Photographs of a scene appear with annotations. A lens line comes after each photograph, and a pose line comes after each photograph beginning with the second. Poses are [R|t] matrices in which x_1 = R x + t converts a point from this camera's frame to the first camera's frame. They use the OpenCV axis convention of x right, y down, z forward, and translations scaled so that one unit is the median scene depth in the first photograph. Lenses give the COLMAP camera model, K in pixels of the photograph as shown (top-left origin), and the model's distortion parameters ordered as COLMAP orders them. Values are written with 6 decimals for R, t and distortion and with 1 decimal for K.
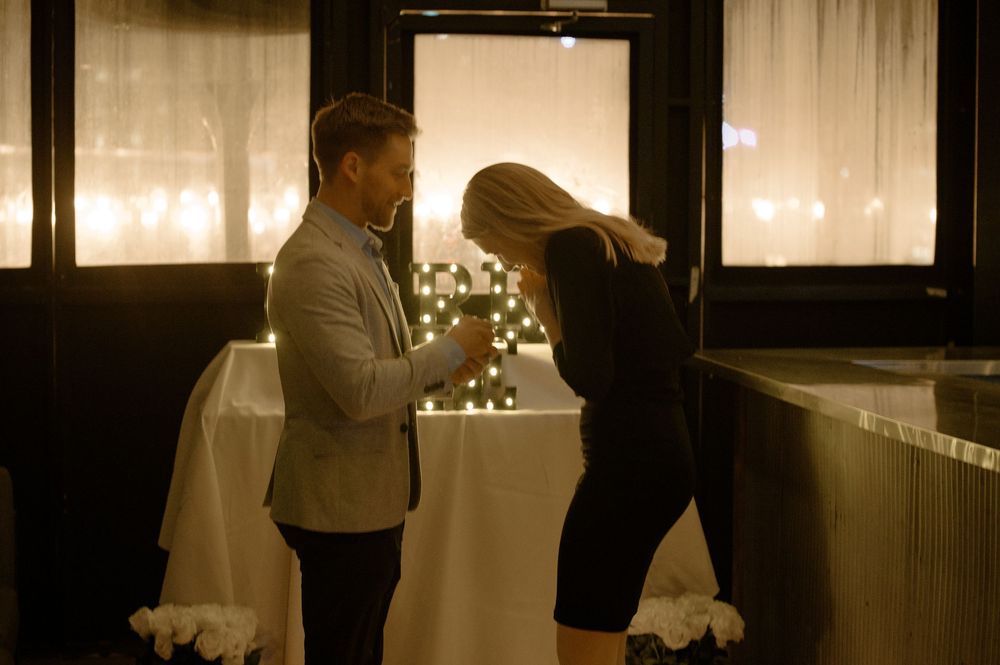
lens RADIAL K [[2147.5, 0, 500.0], [0, 2147.5, 332.5], [0, 0, 1]] dist [-0.089577, -0.101986]
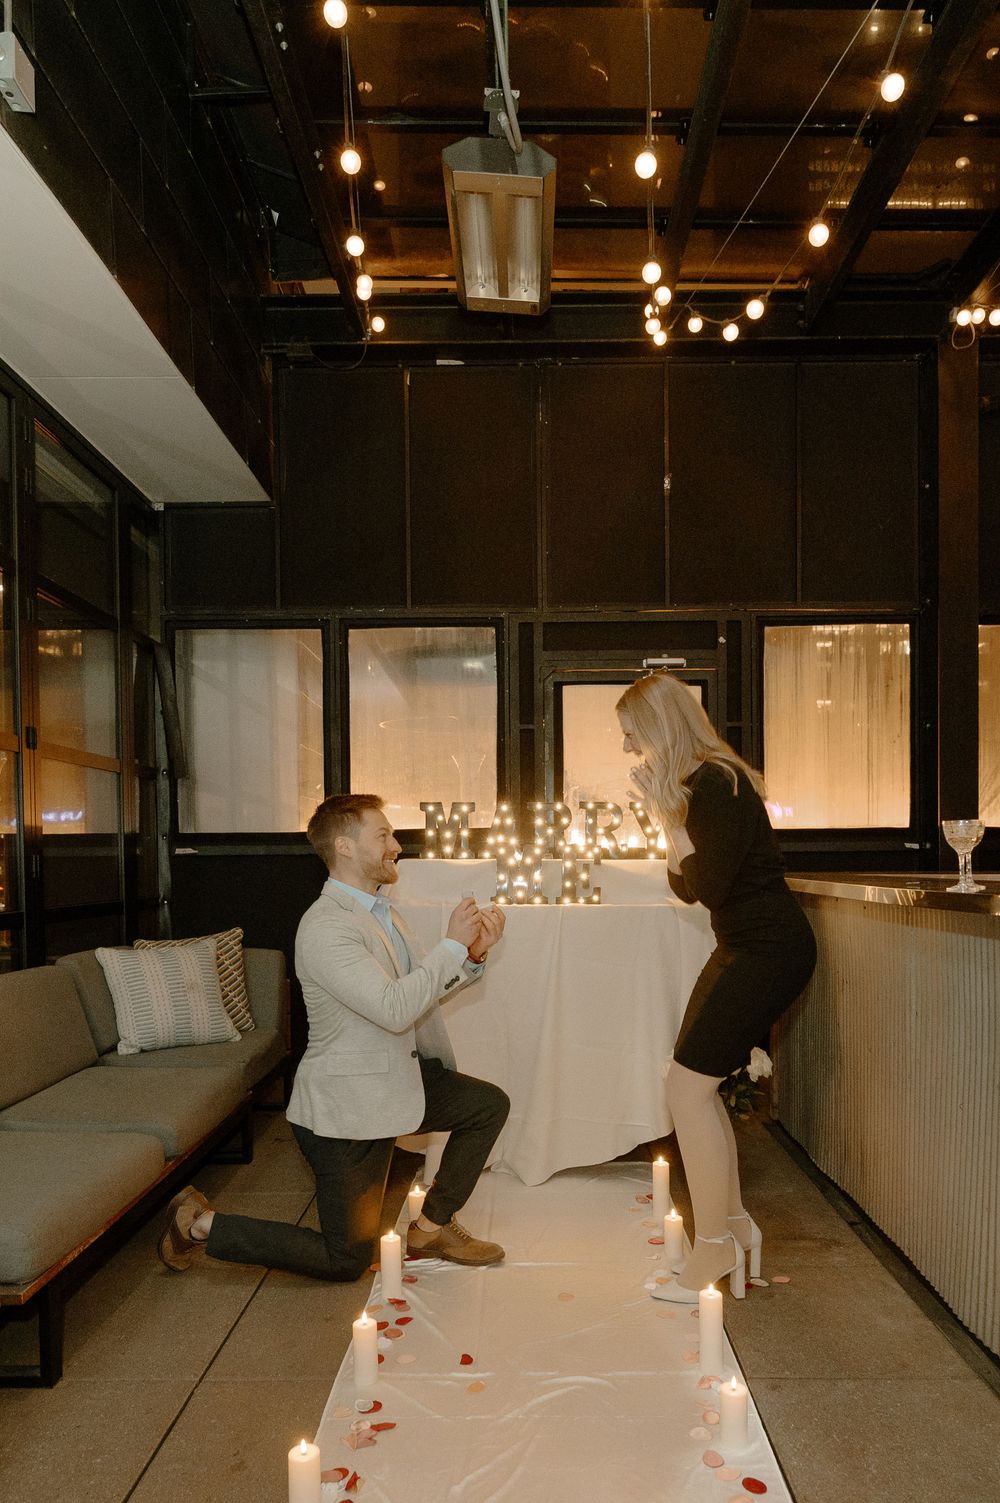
lens RADIAL K [[997.3, 0, 527.3], [0, 997.3, 873.2], [0, 0, 1]] dist [0.001554, -0.000174]
pose [[0.988300, -0.008532, -0.152283, 0.045842], [0.000045, 0.998450, -0.055650, 0.040455], [0.152522, 0.054992, 0.986769, 0.281276]]
